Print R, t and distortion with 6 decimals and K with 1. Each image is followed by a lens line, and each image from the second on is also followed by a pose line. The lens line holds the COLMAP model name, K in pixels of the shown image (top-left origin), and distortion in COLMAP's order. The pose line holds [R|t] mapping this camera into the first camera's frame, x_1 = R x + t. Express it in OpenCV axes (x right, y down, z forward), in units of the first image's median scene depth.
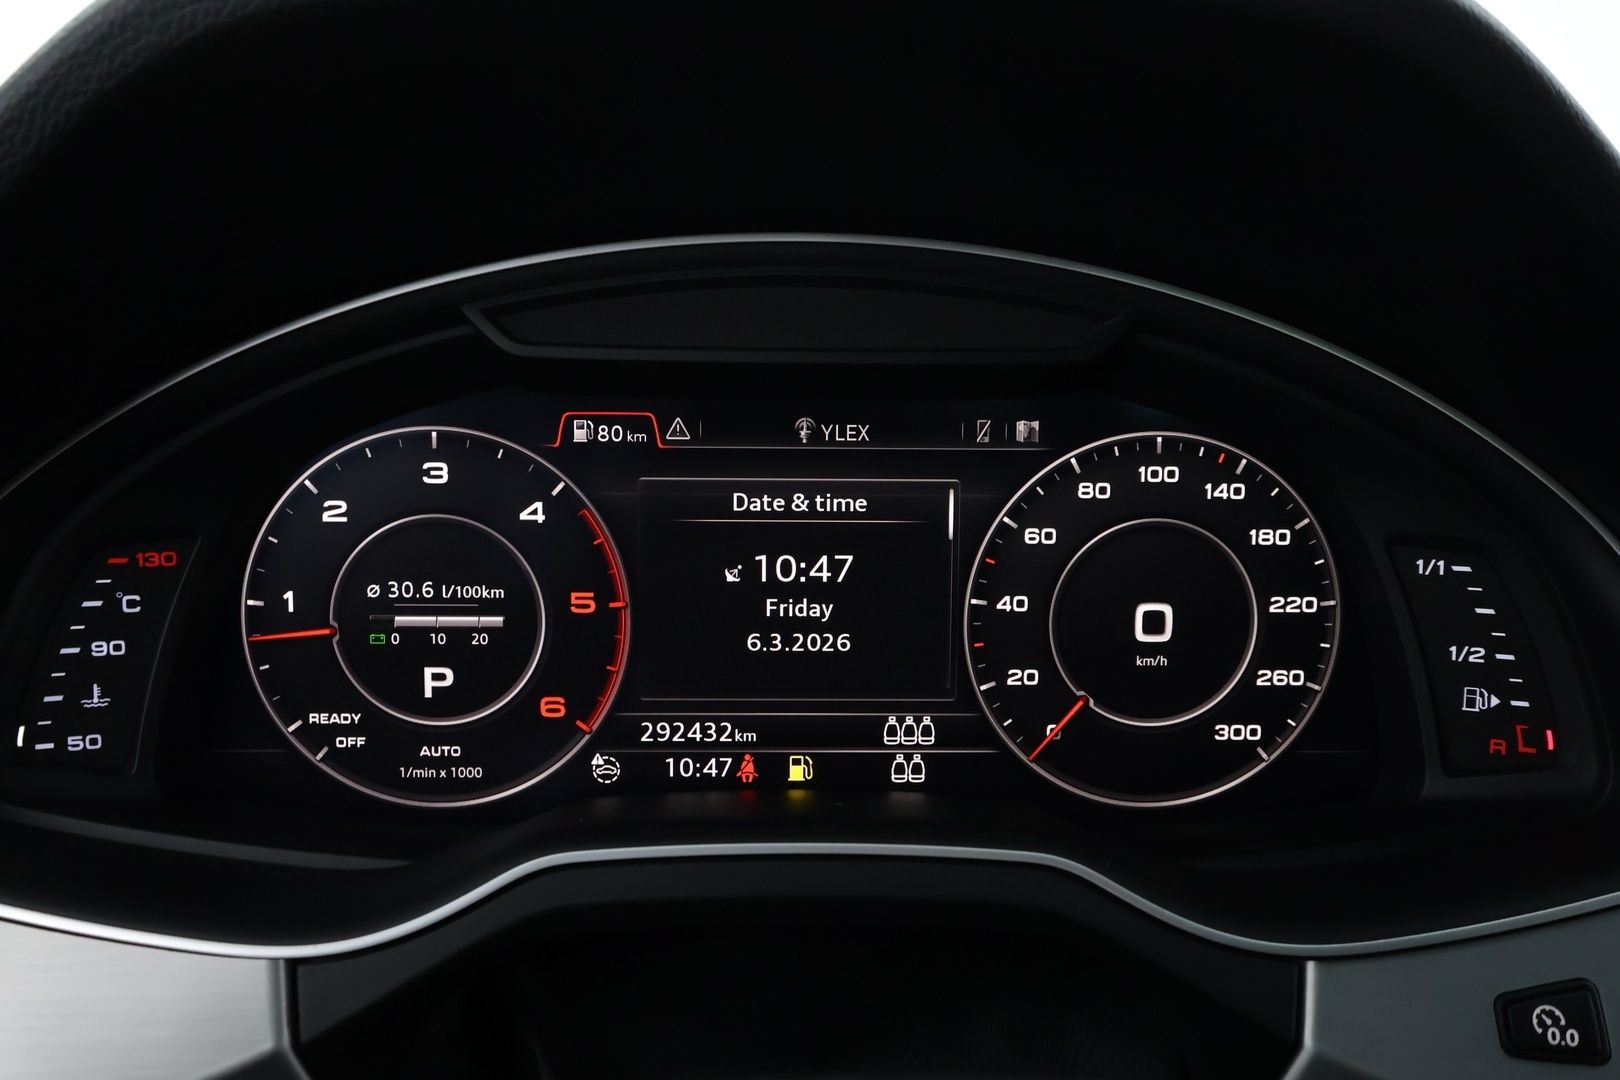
lens RADIAL K [[1312.4, 0, 825.6], [0, 1312.4, 541.7], [0, 0, 1]] dist [0.002701, -0.000672]
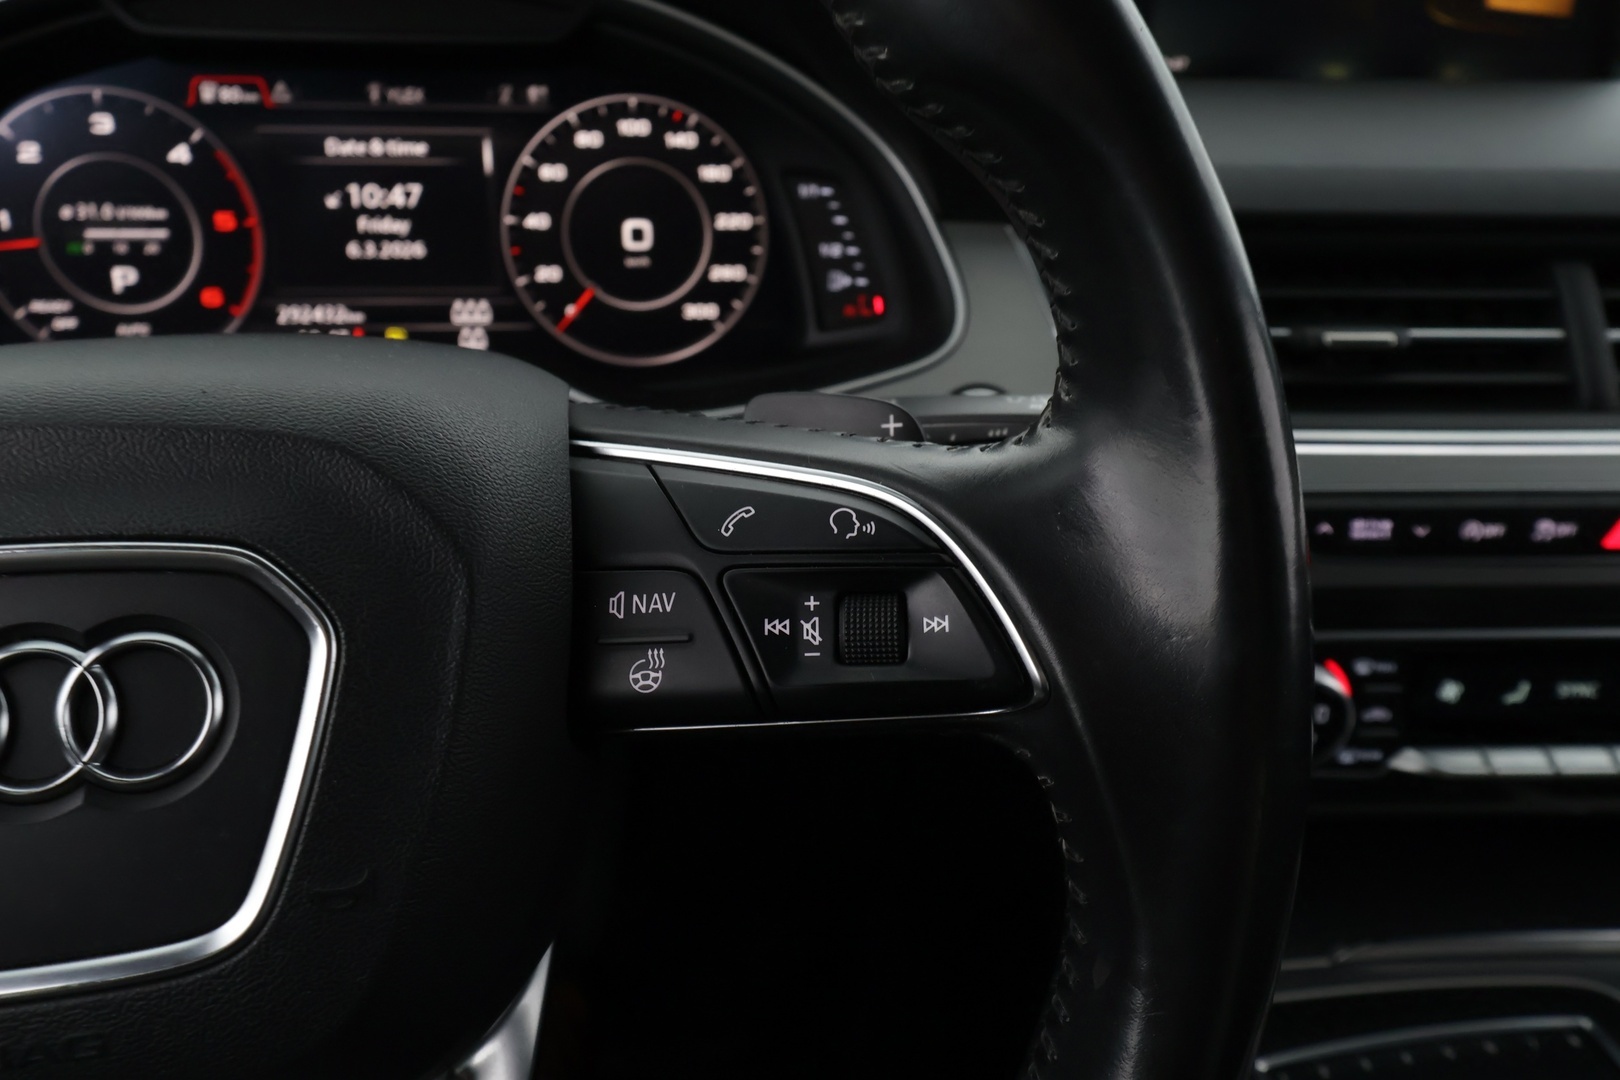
lens RADIAL K [[1312.4, 0, 809.2], [0, 1312.4, 570.6], [0, 0, 1]] dist [0.002701, -0.000672]
pose [[0.992528, -0.037691, 0.116053, 0.261459], [0.009388, 0.971865, 0.235350, 0.084954], [-0.121659, -0.232502, 0.964957, -0.531830]]
